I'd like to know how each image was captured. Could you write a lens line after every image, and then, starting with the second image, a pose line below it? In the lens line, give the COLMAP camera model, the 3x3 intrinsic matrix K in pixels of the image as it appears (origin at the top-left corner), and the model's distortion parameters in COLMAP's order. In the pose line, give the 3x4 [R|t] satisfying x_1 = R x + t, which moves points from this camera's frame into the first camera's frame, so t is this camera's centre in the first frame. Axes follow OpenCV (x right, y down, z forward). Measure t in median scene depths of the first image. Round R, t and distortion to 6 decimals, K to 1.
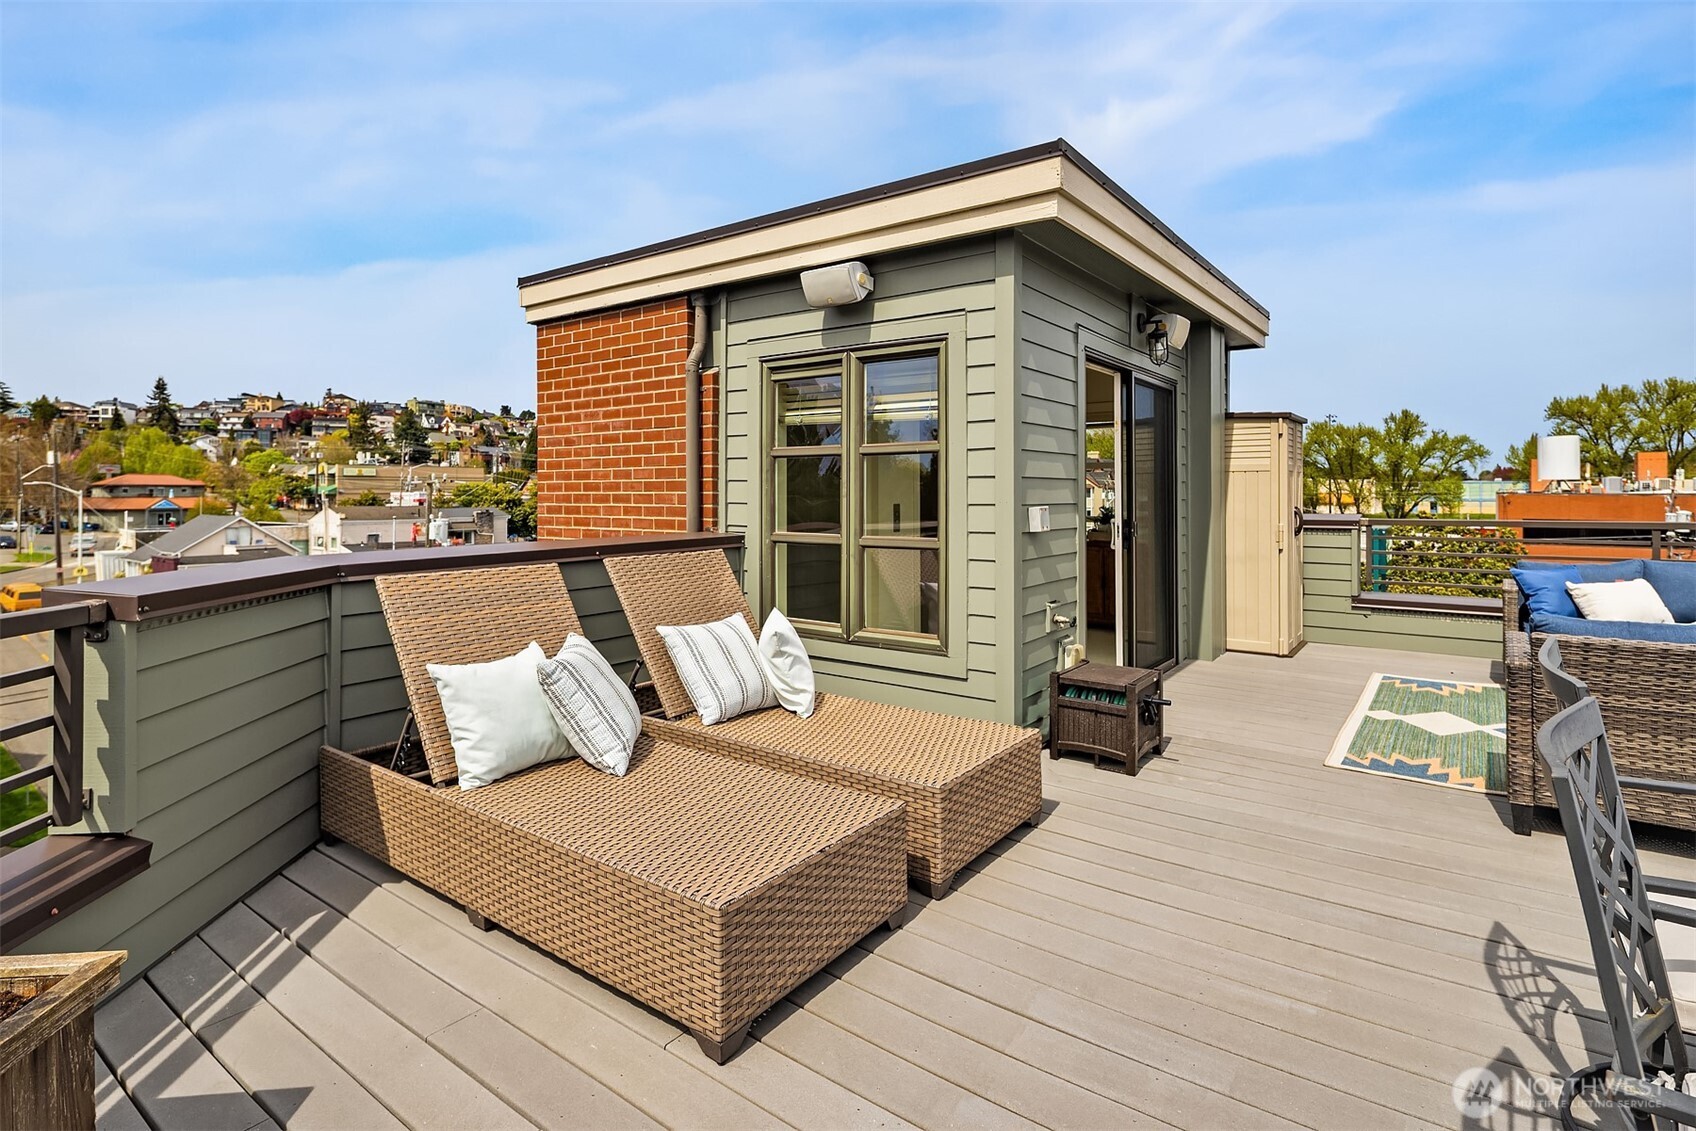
lens RADIAL K [[844.1, 0, 865.2], [0, 844.1, 495.4], [0, 0, 1]] dist [0.002177, -0.002345]
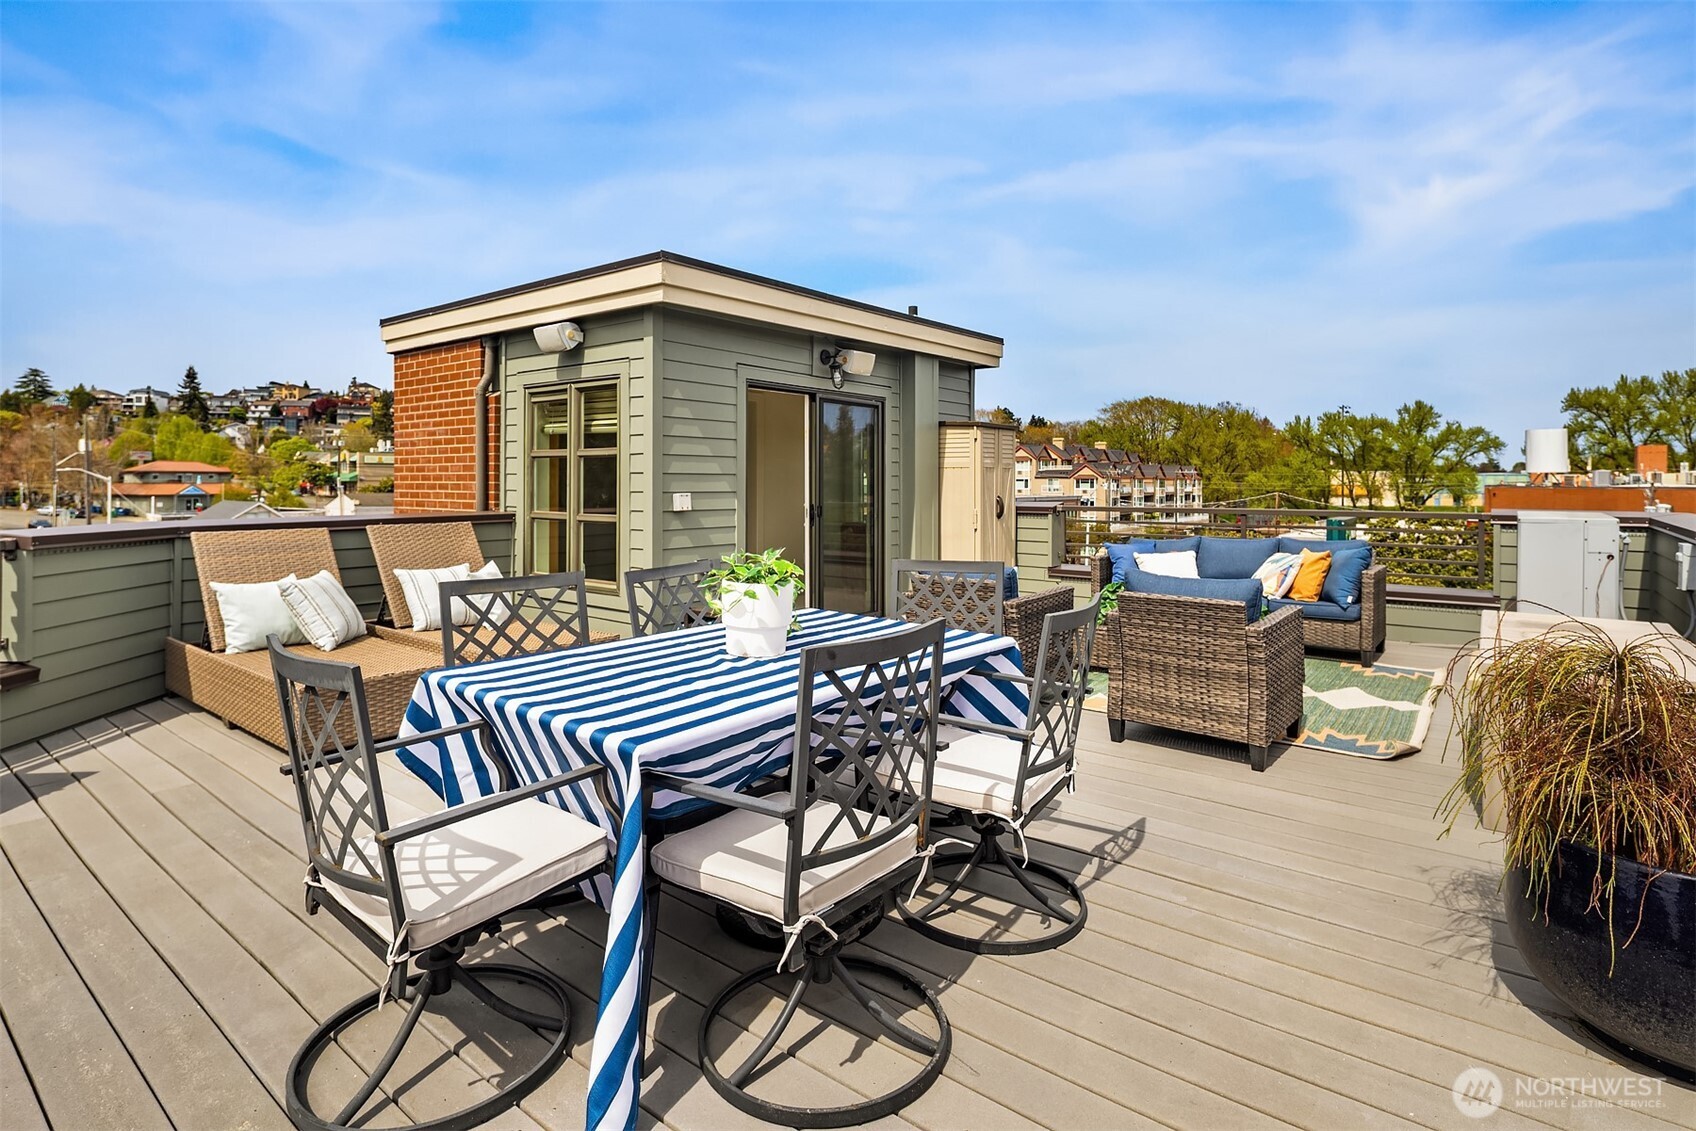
lens RADIAL K [[844.1, 0, 853.3], [0, 844.1, 485.1], [0, 0, 1]] dist [0.002177, -0.002345]
pose [[0.999529, 0.004796, -0.030297, 0.429055], [-0.004785, 0.999988, 0.000431, -0.002389], [0.030298, -0.000286, 0.999541, -0.346291]]
